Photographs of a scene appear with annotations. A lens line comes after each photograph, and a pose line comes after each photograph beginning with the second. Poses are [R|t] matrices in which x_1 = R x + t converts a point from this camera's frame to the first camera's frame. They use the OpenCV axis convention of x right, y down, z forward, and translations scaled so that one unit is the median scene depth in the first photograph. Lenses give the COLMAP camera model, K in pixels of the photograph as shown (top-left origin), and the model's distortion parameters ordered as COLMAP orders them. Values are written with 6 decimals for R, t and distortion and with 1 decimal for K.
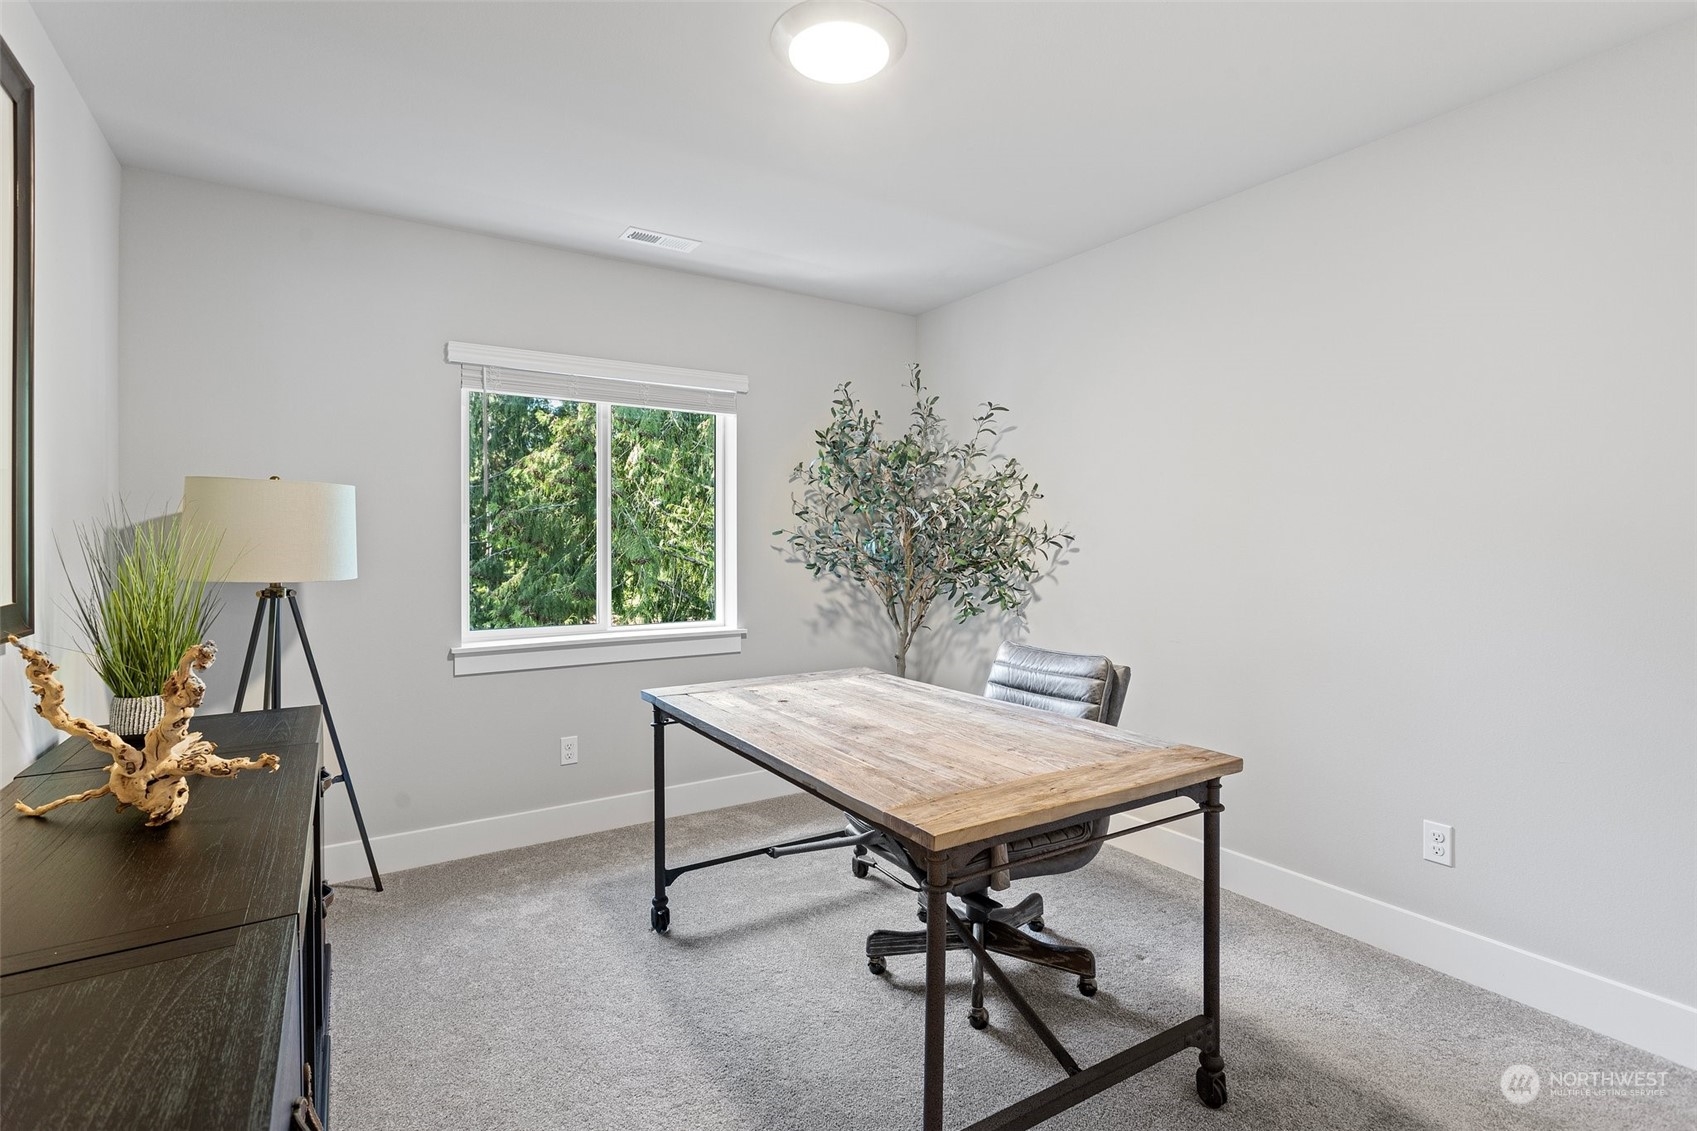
lens RADIAL K [[811.7, 0, 849.9], [0, 811.7, 548.3], [0, 0, 1]] dist [0.004089, 0.001864]
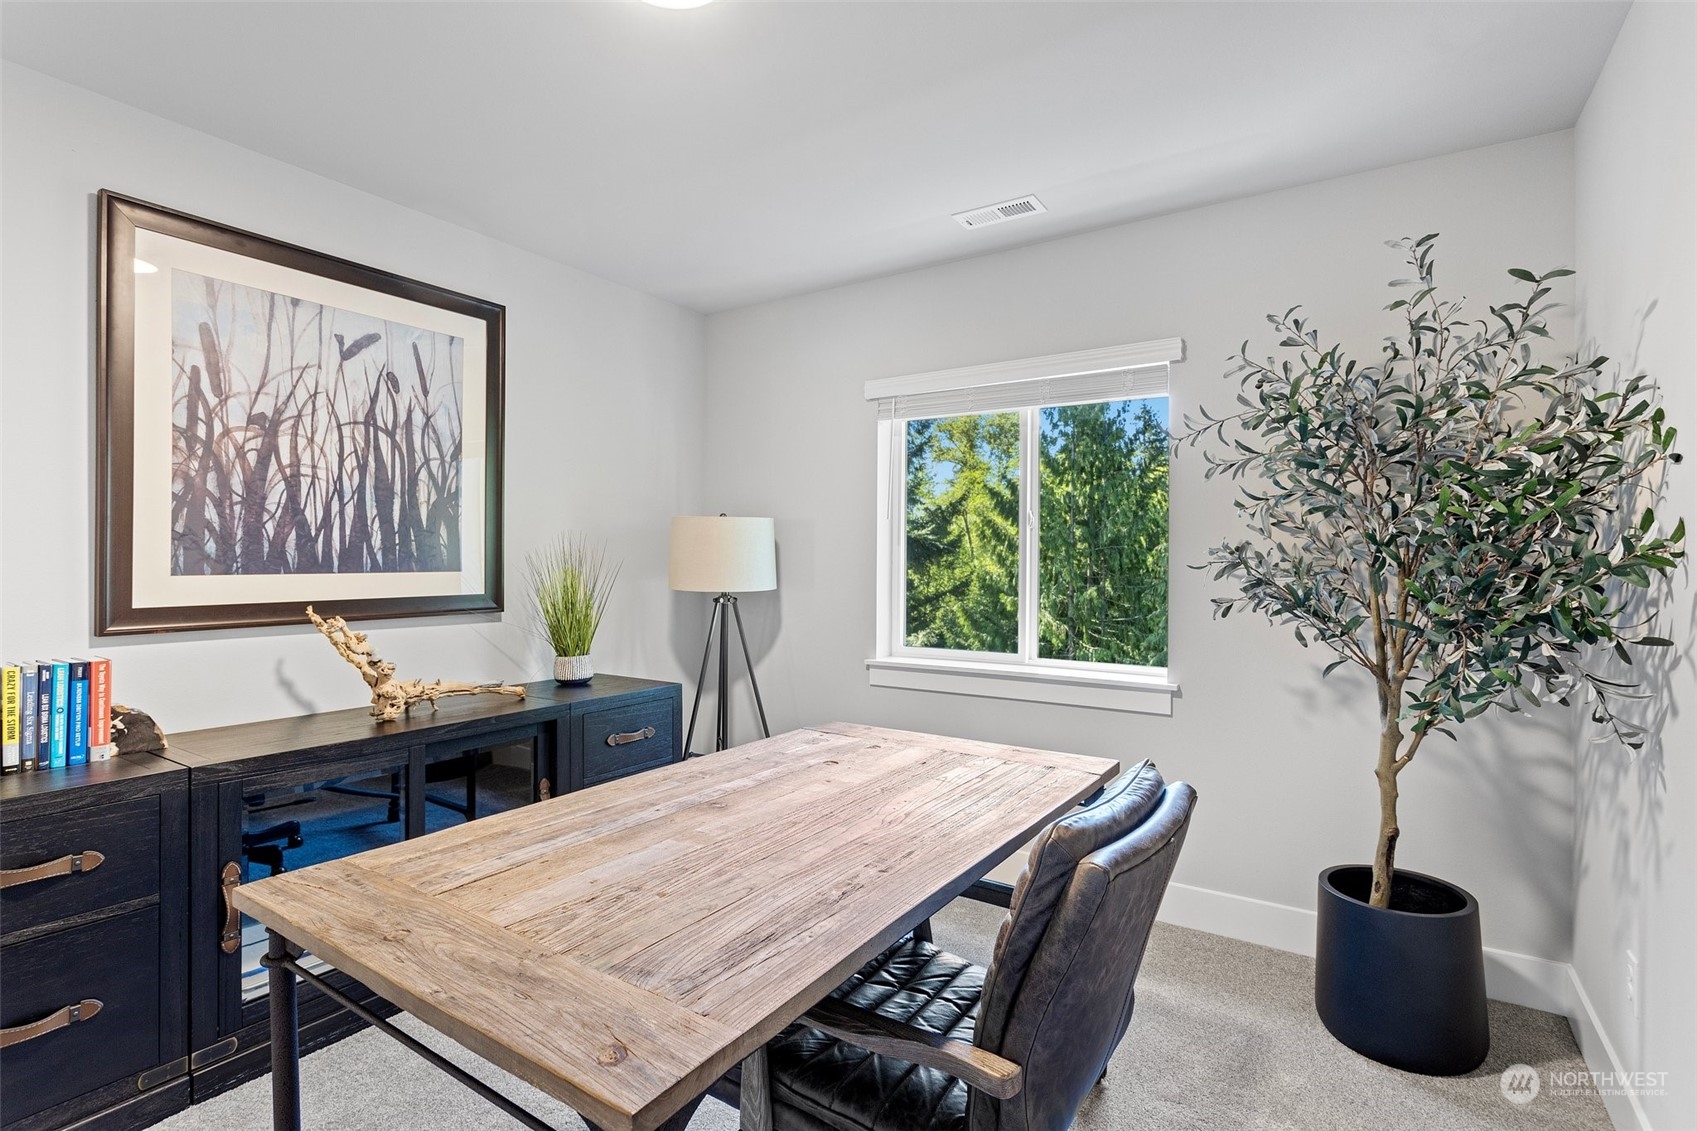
lens RADIAL K [[811.7, 0, 843.3], [0, 811.7, 569.9], [0, 0, 1]] dist [0.004089, 0.001864]
pose [[0.394274, 0.012658, -0.918906, 0.603427], [-0.012830, 0.999884, 0.008269, -0.007480], [0.918904, 0.008529, 0.394390, 0.637542]]
